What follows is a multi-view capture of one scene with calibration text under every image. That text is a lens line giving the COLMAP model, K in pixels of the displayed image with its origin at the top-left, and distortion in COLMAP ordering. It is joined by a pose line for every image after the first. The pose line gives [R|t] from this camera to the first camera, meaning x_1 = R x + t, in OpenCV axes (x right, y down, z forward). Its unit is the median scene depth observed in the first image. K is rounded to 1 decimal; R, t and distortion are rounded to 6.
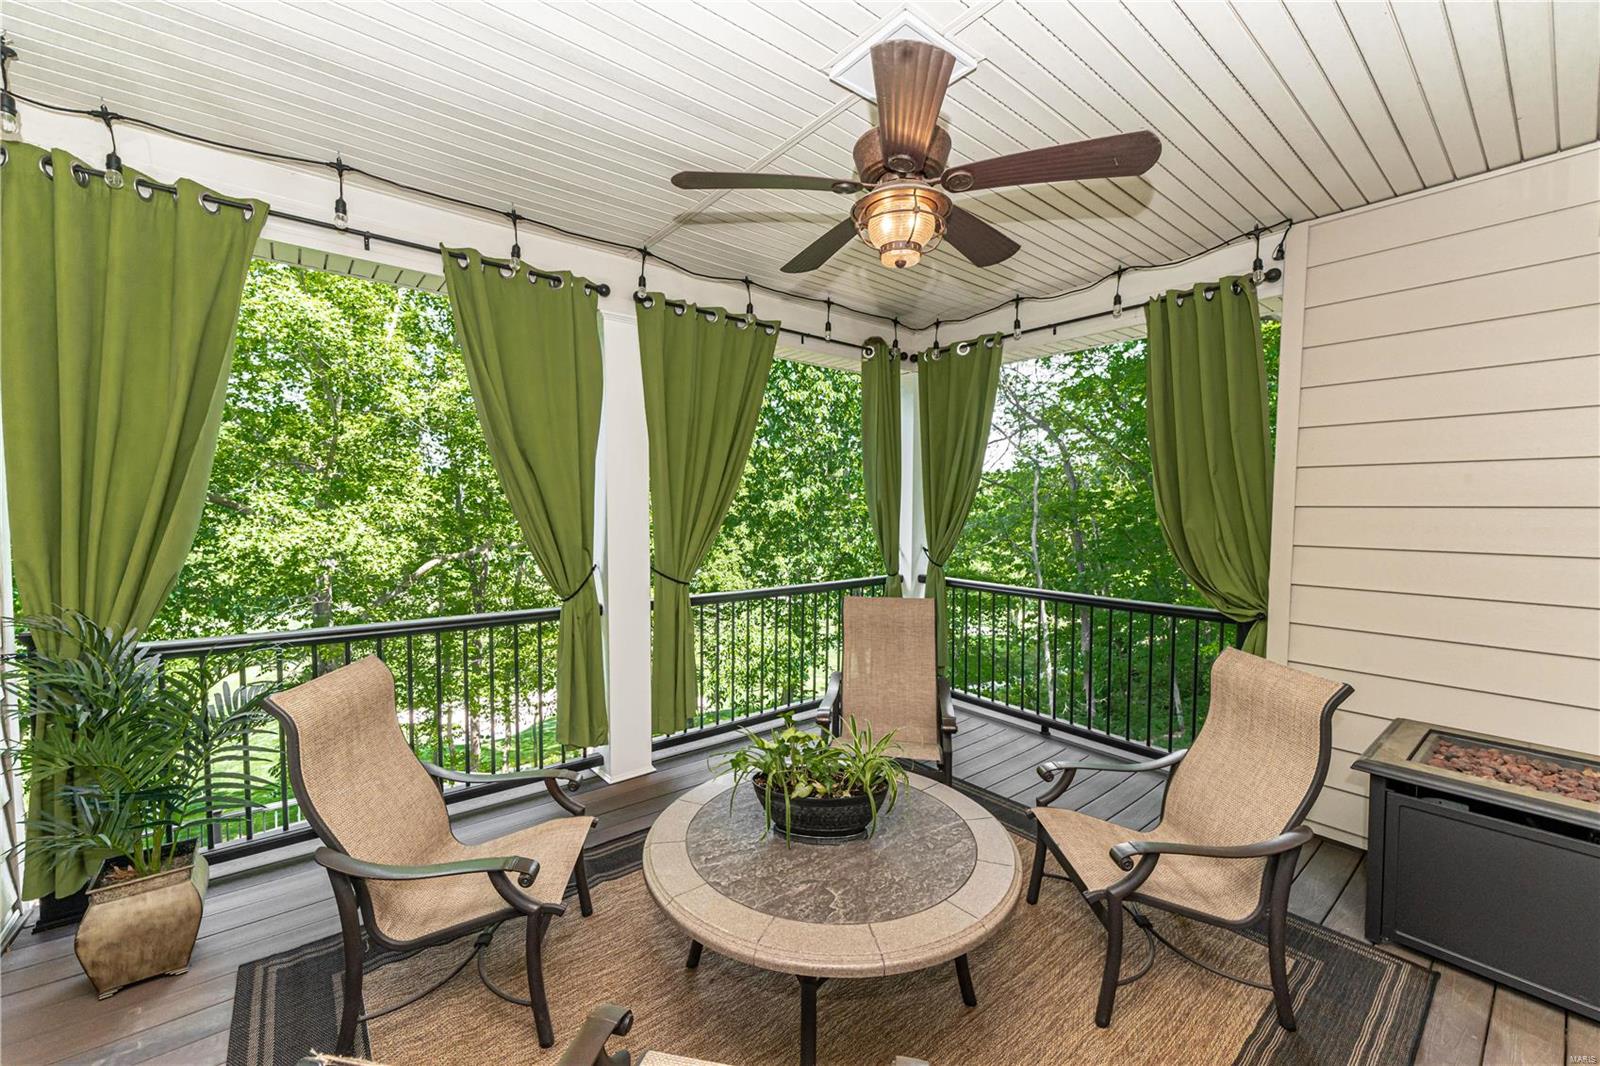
lens RADIAL K [[630.1, 0, 803.2], [0, 630.1, 532.2], [0, 0, 1]] dist [0.004240, 0.000245]
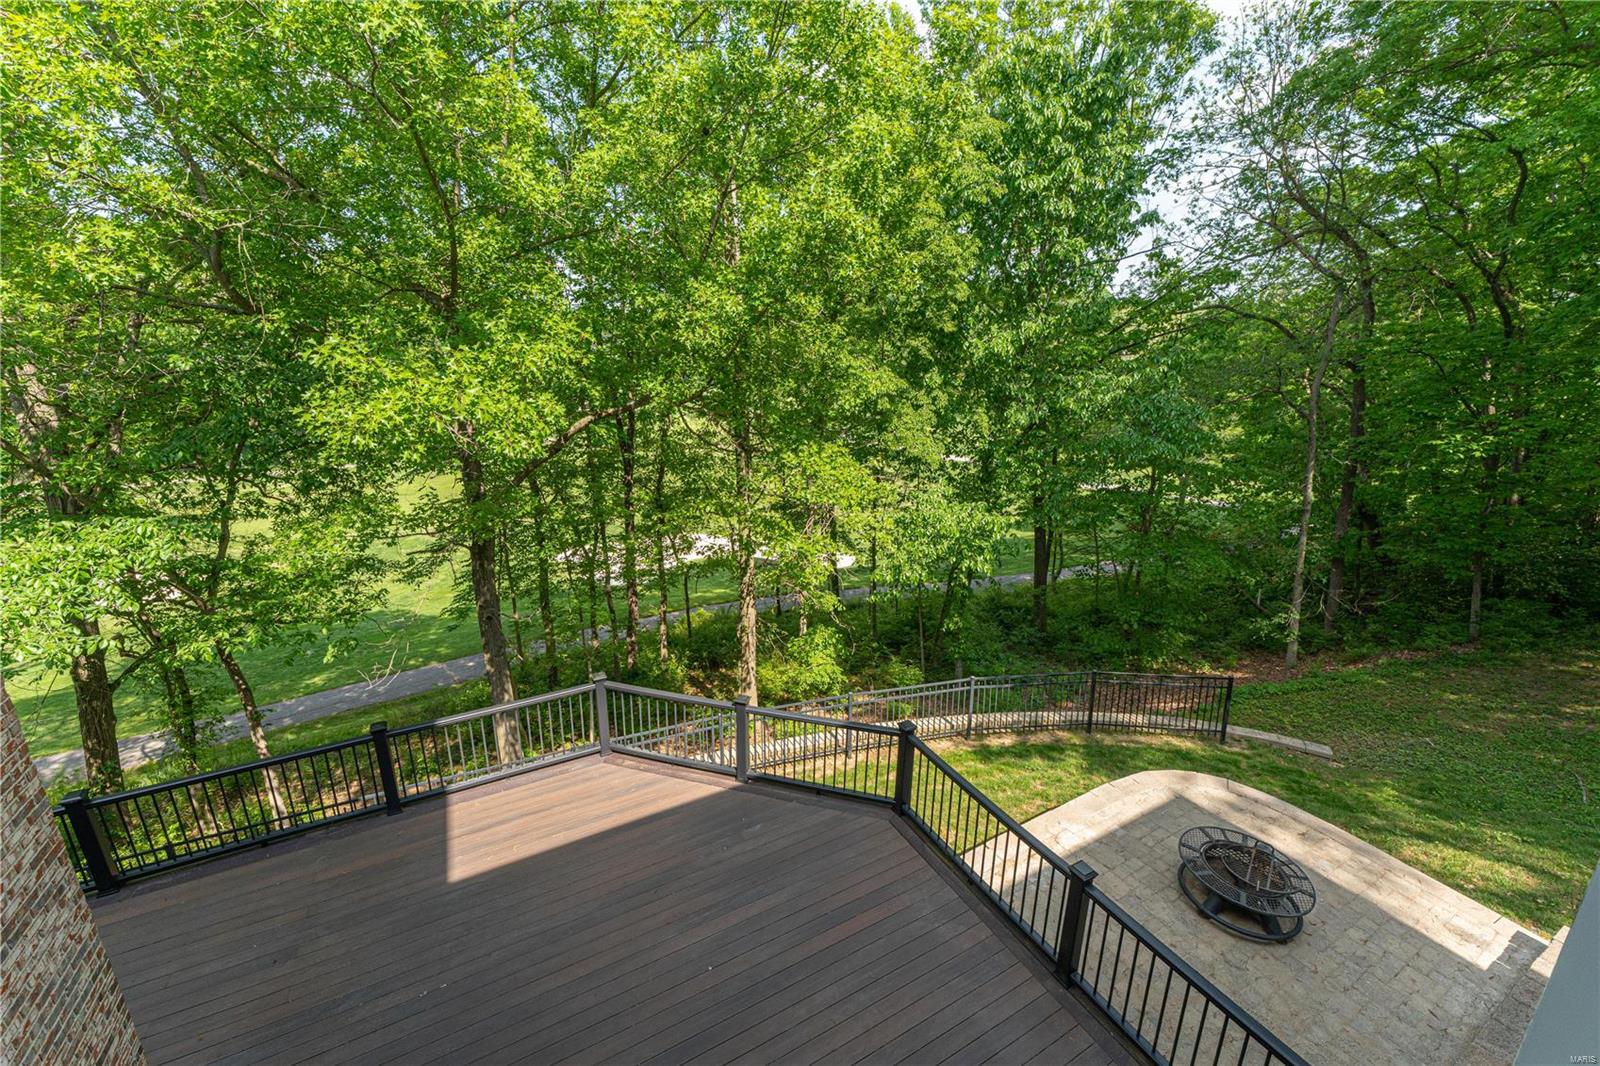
lens RADIAL K [[630.1, 0, 795.2], [0, 630.1, 533.2], [0, 0, 1]] dist [0.004240, 0.000245]
pose [[0.980967, 0.054875, -0.186259, -0.117570], [-0.007317, 0.969001, 0.246947, -0.009832], [0.194037, -0.240884, 0.950960, 0.181401]]
